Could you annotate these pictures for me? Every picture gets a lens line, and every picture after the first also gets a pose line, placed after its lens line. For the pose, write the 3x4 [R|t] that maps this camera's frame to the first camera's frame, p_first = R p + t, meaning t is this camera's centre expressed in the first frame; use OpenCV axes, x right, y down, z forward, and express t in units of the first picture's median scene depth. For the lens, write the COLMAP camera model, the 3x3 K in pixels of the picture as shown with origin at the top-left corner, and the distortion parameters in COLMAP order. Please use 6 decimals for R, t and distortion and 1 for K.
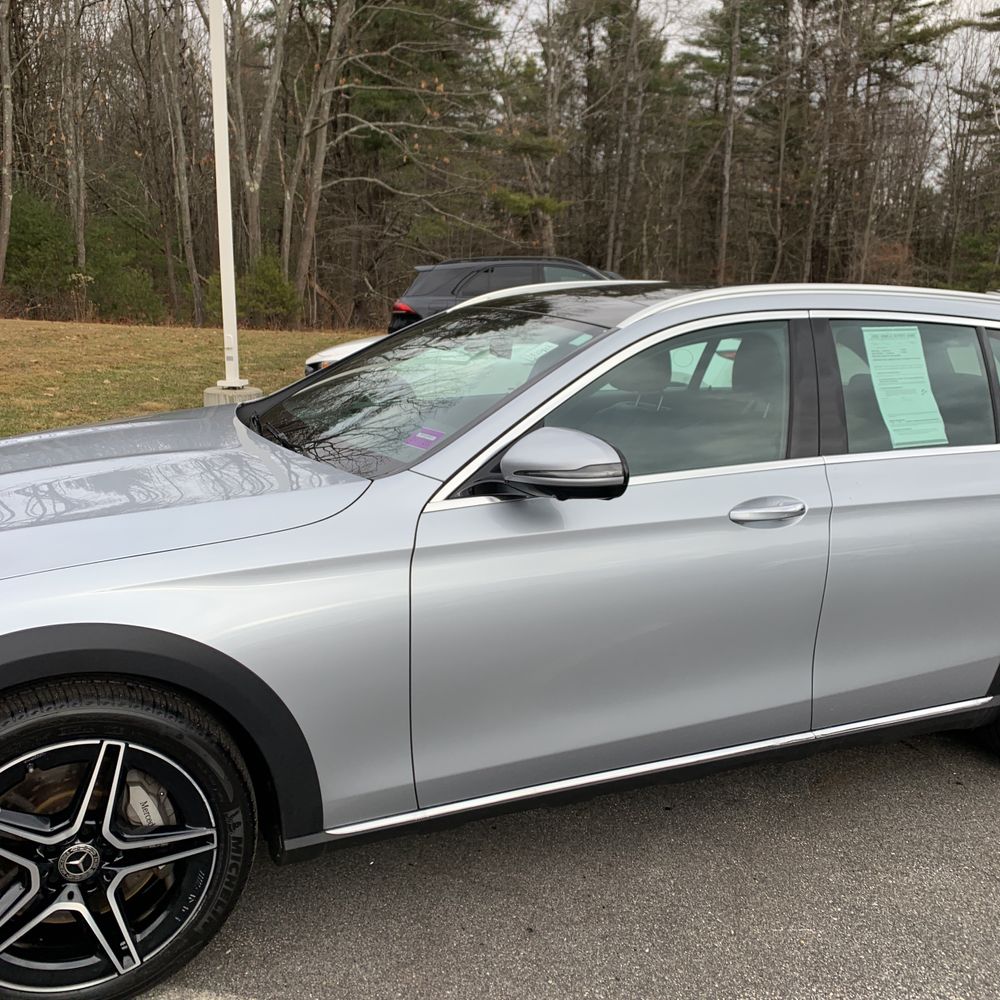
lens RADIAL K [[1029.7, 0, 486.2], [0, 1029.7, 508.5], [0, 0, 1]] dist [0.049753, -0.098777]
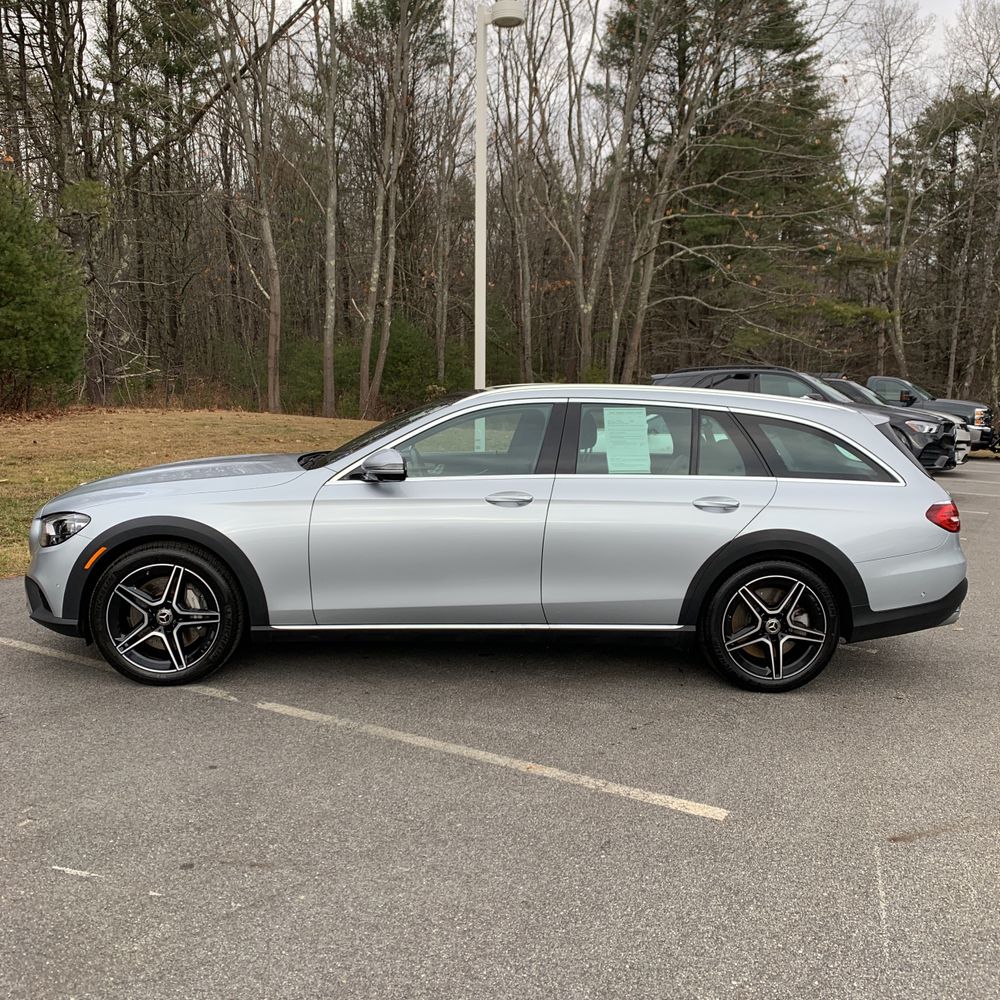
lens RADIAL K [[1032.9, 0, 494.6], [0, 1032.9, 505.6], [0, 0, 1]] dist [0.150515, -0.325304]
pose [[0.937953, 0.035020, -0.344990, 0.088932], [-0.071579, 0.993014, -0.093810, 0.019423], [0.339294, 0.112683, 0.933907, -0.080279]]
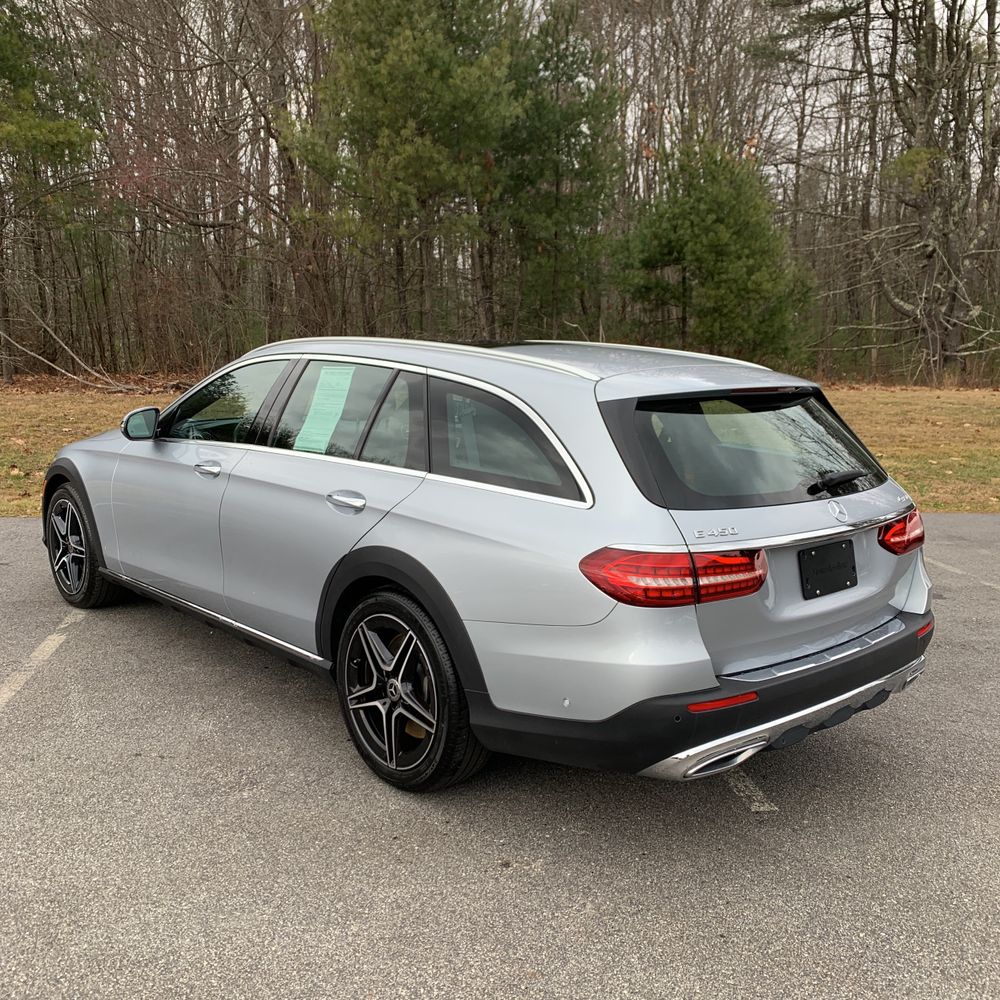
lens RADIAL K [[1029.7, 0, 486.2], [0, 1029.7, 508.5], [0, 0, 1]] dist [0.049753, -0.098777]
pose [[0.297204, 0.128734, -0.946096, 0.195343], [-0.211688, 0.975094, 0.066181, -0.013698], [0.931052, 0.180608, 0.317053, 0.086468]]
